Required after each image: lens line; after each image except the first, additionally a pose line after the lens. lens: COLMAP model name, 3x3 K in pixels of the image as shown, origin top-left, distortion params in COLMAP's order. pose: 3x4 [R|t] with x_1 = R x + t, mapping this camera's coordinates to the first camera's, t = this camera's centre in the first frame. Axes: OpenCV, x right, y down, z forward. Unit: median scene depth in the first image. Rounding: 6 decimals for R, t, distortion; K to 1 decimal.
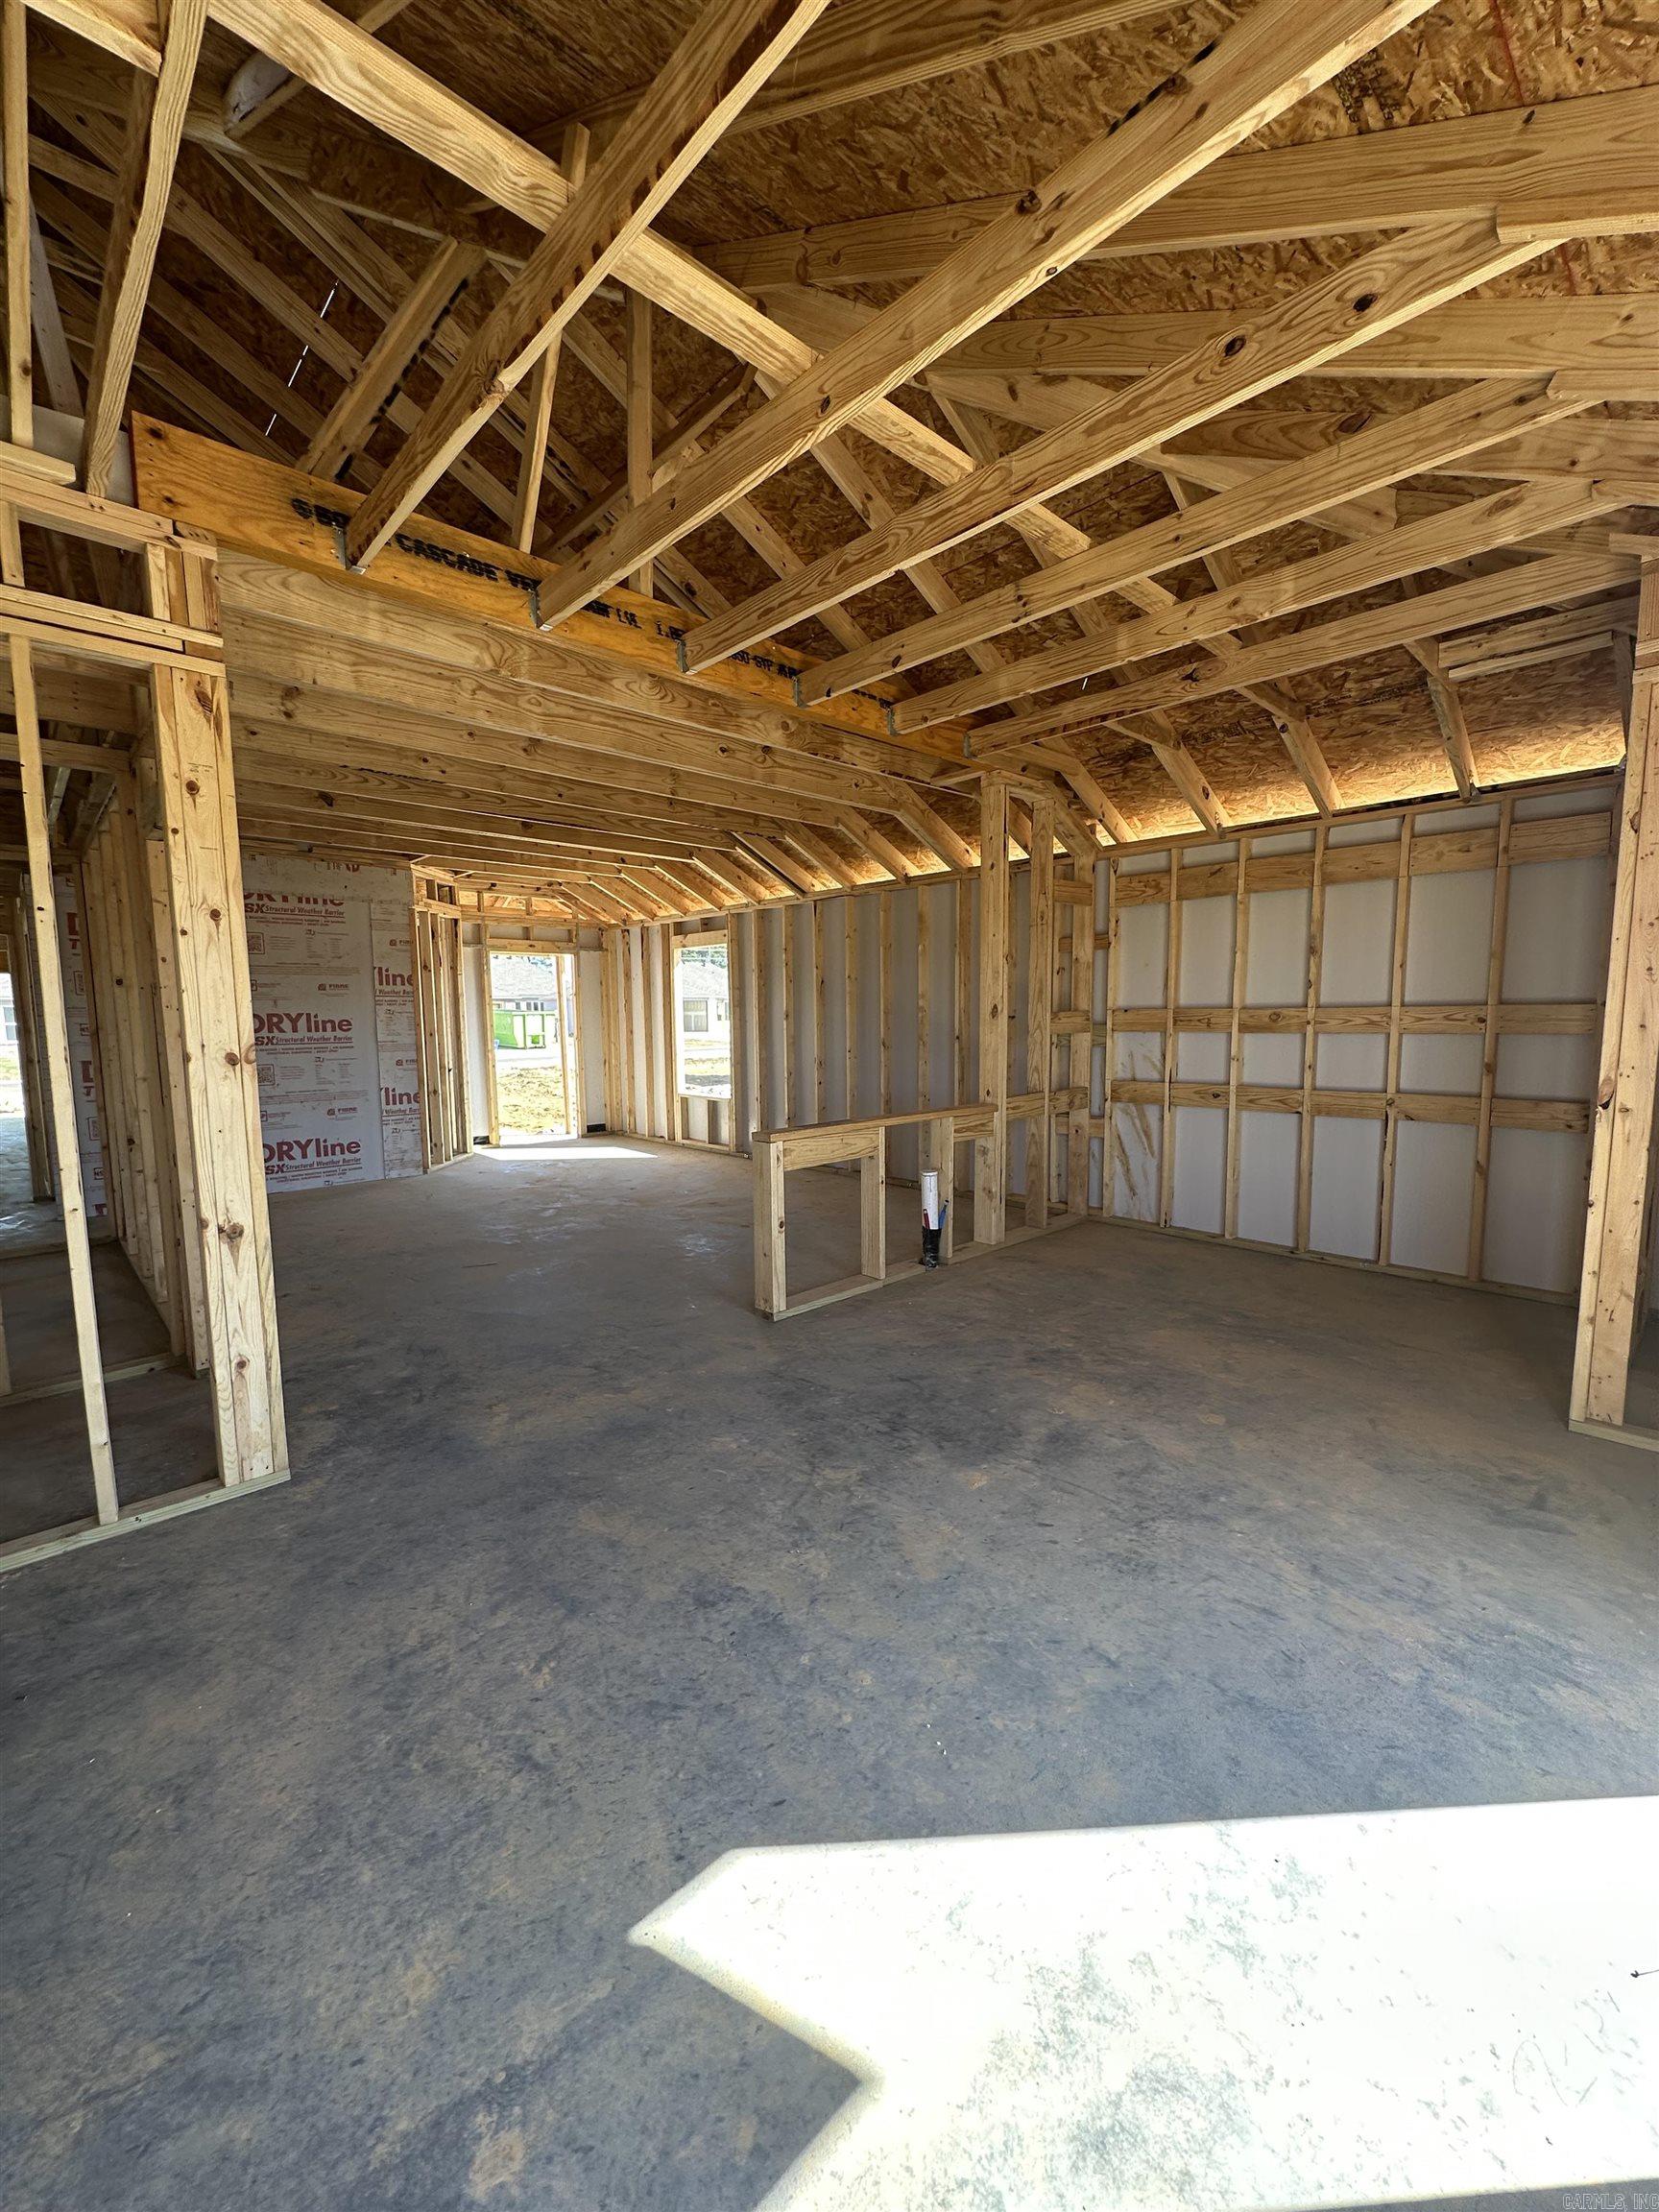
lens RADIAL K [[892.6, 0, 829.8], [0, 892.6, 1109.7], [0, 0, 1]] dist [-0.000232, 0.000030]
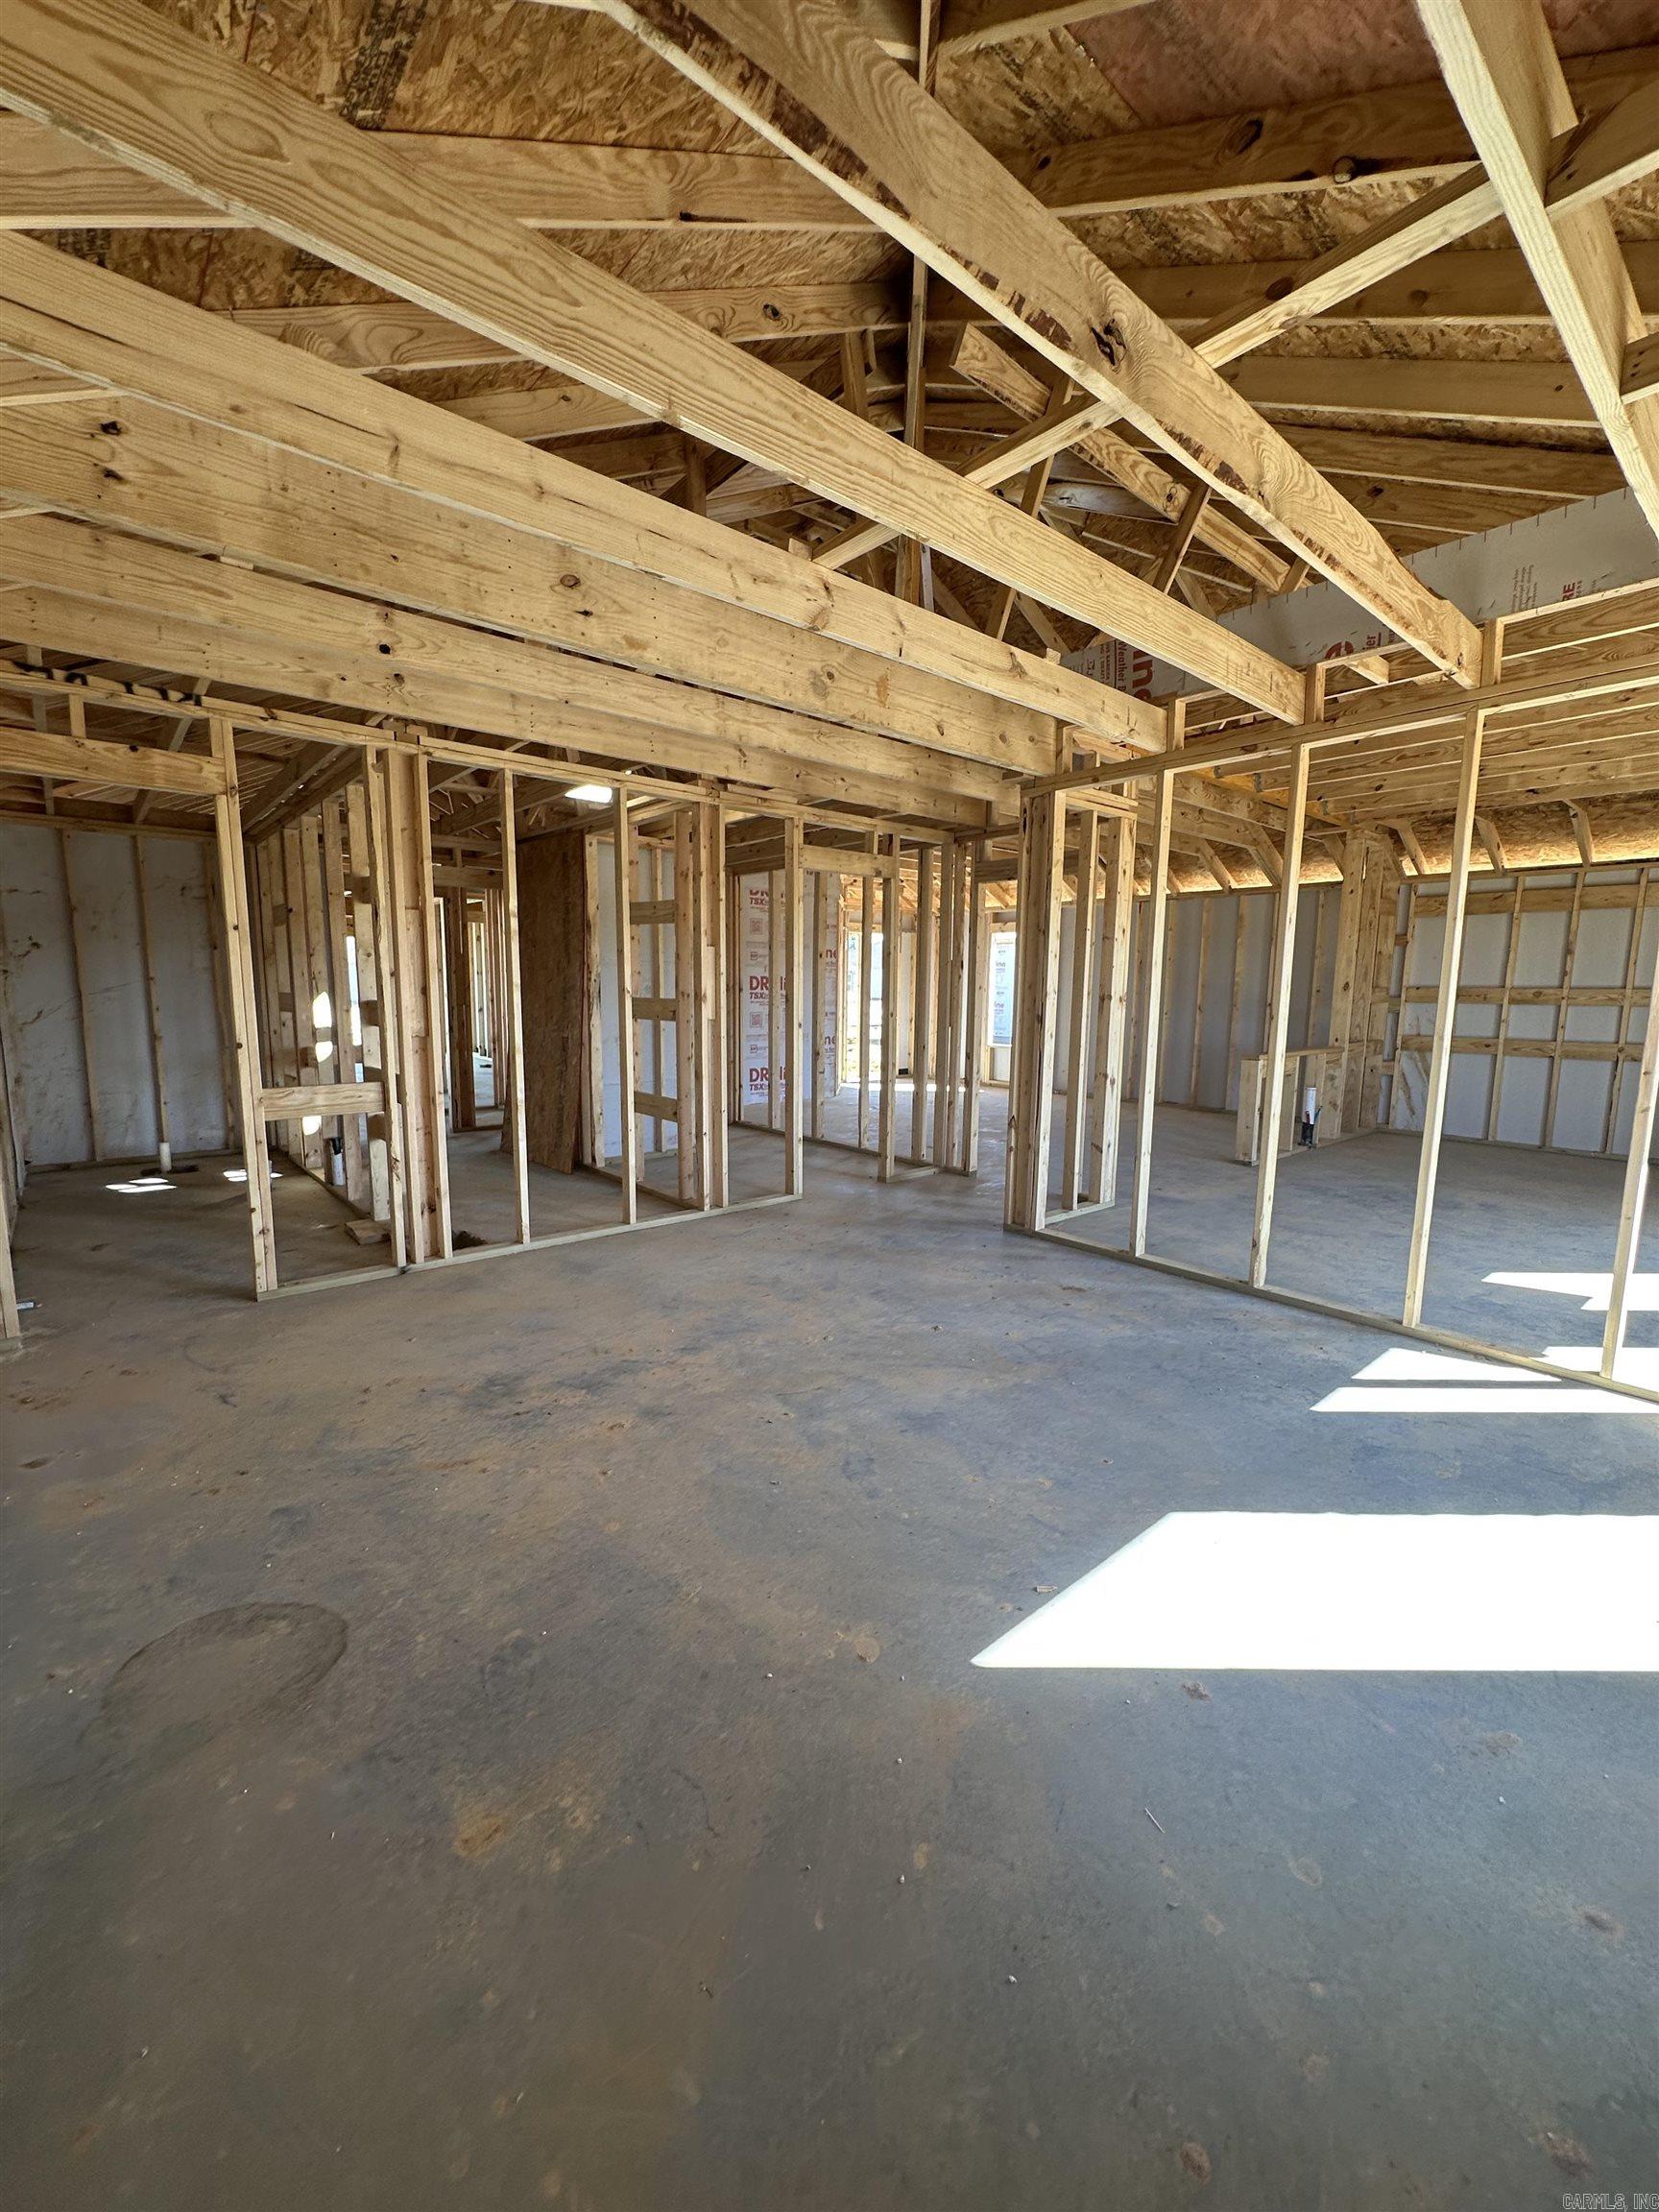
lens RADIAL K [[892.6, 0, 835.6], [0, 892.6, 1111.9], [0, 0, 1]] dist [-0.000232, 0.000030]
pose [[0.998829, 0.028427, -0.039144, -0.646384], [-0.027206, 0.999138, 0.031366, 0.083424], [0.040002, -0.030265, 0.998741, -0.591862]]
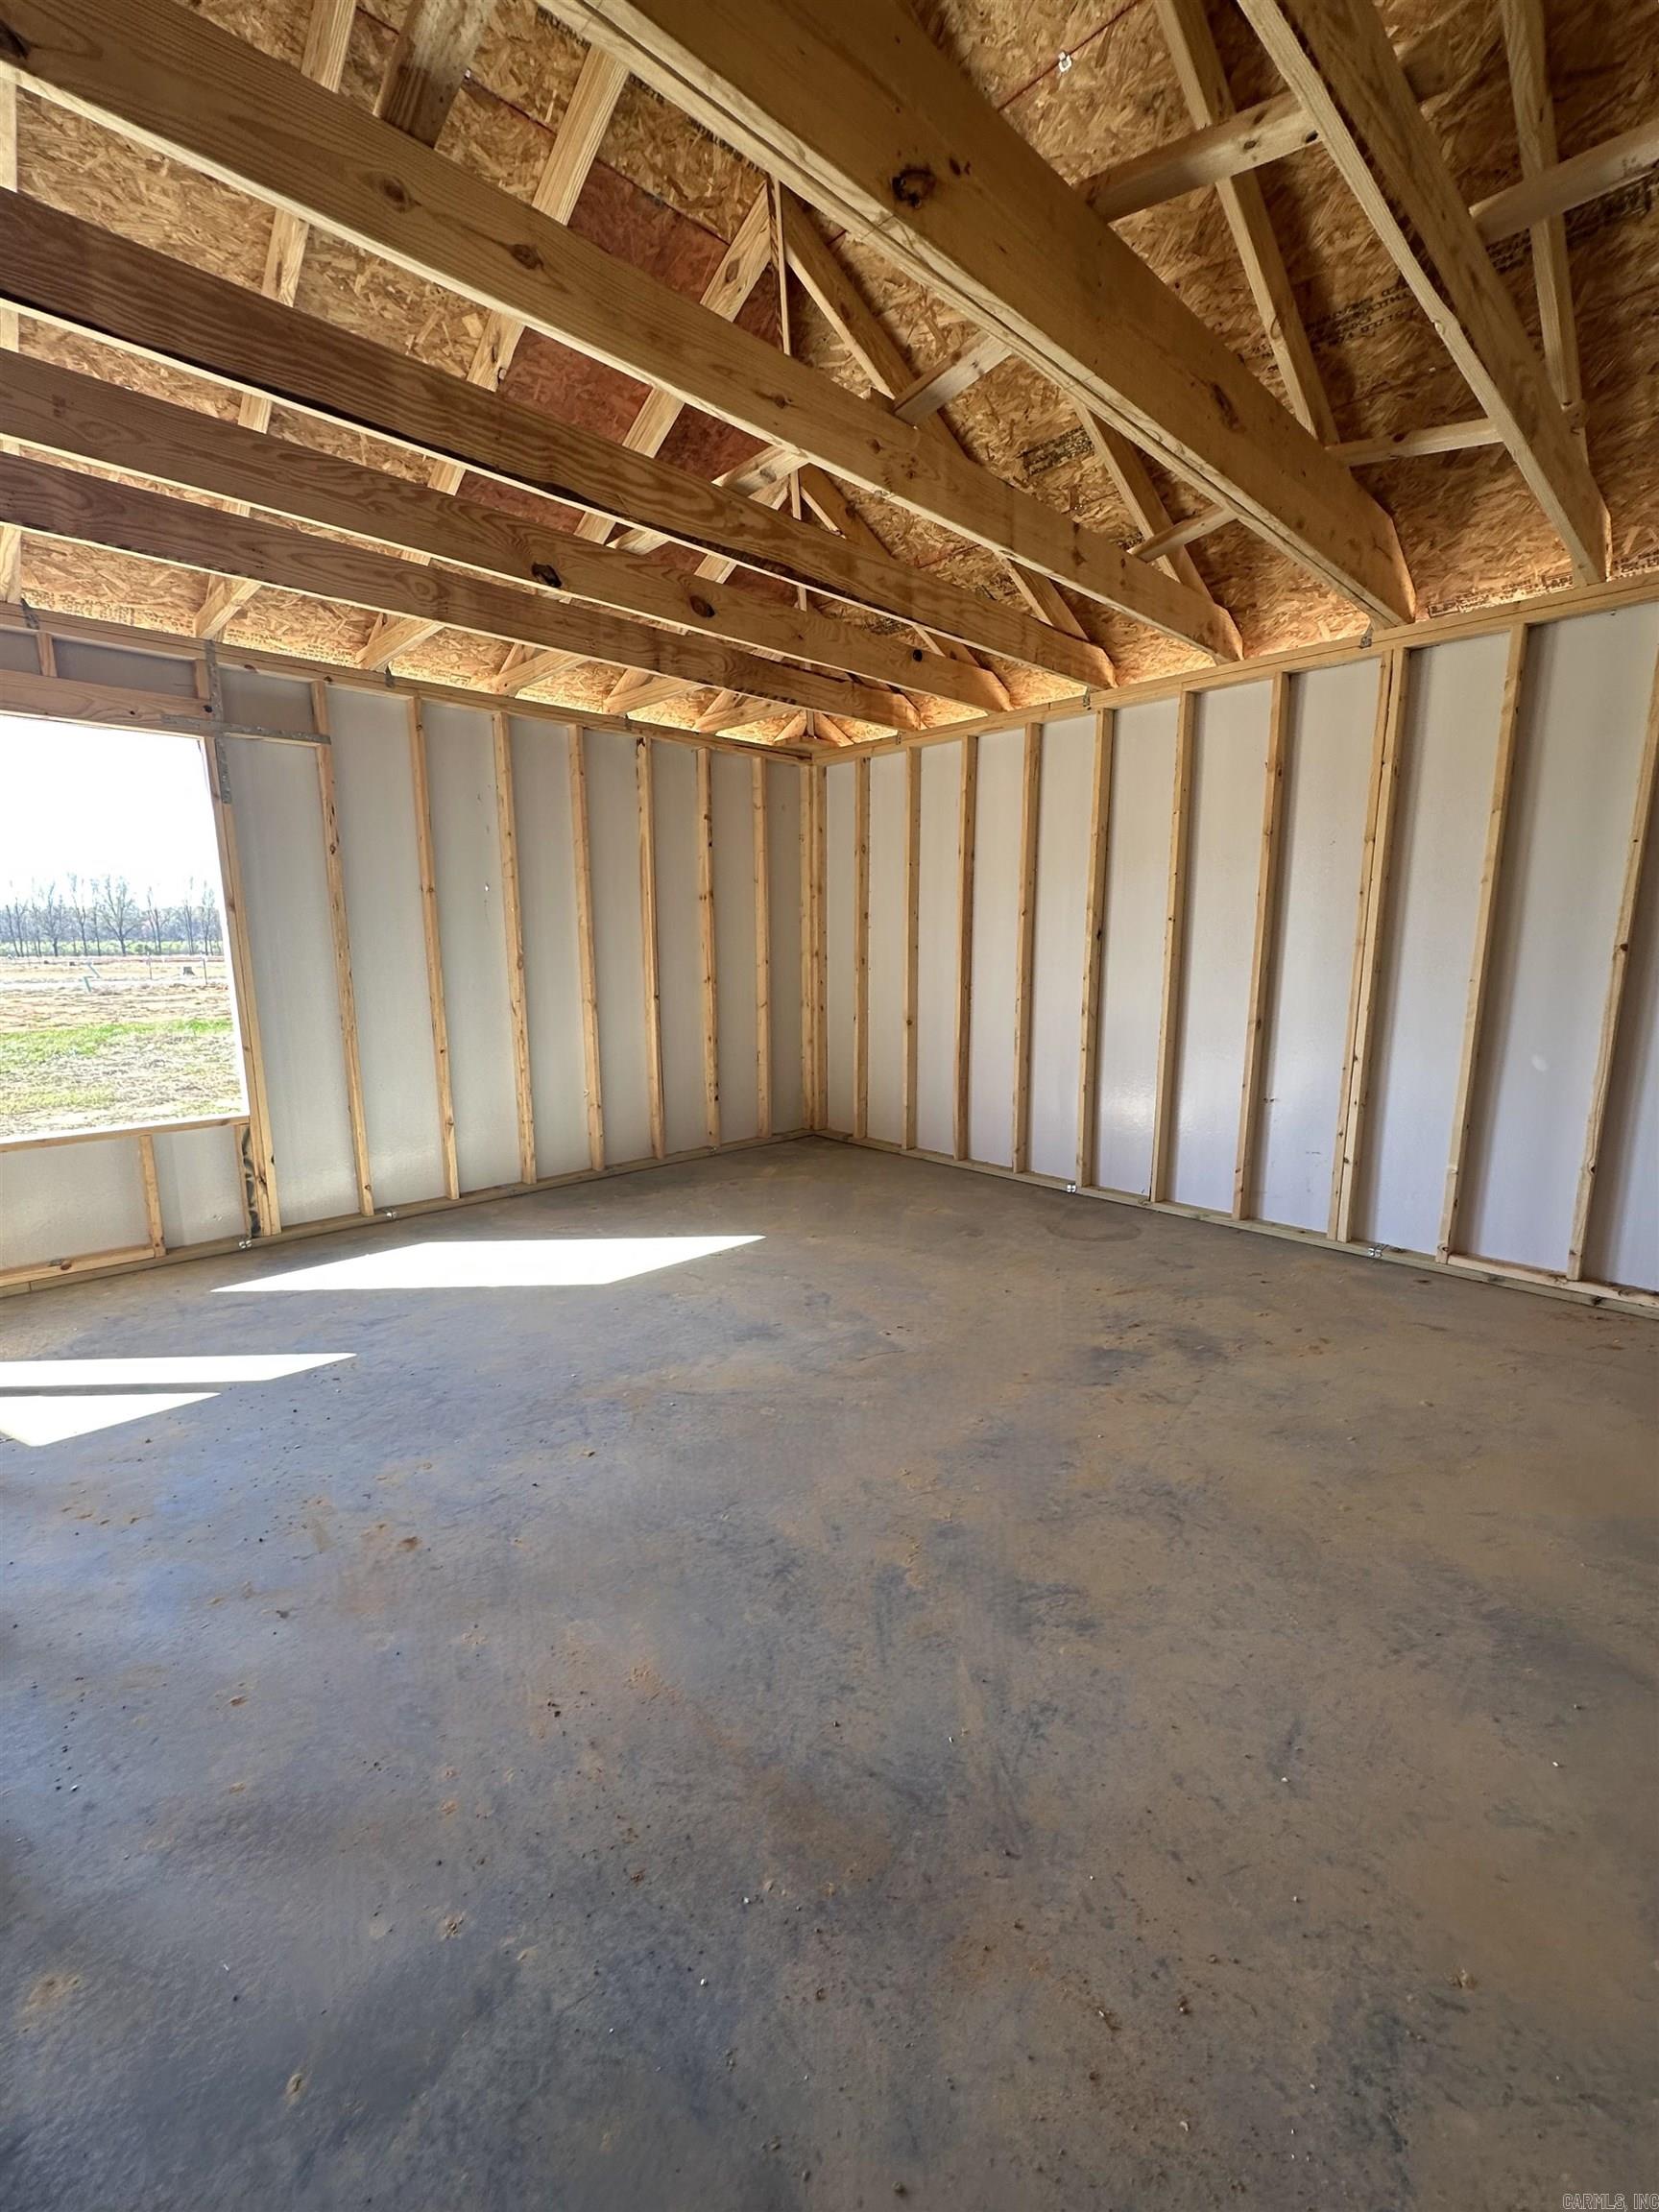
lens RADIAL K [[892.6, 0, 828.2], [0, 892.6, 1100.4], [0, 0, 1]] dist [-0.000232, 0.000030]
pose [[-0.999858, 0.016828, -0.000092, -0.658055], [0.016113, 0.958943, 0.283140, -0.026601], [0.004853, 0.283099, -0.959079, 0.531625]]
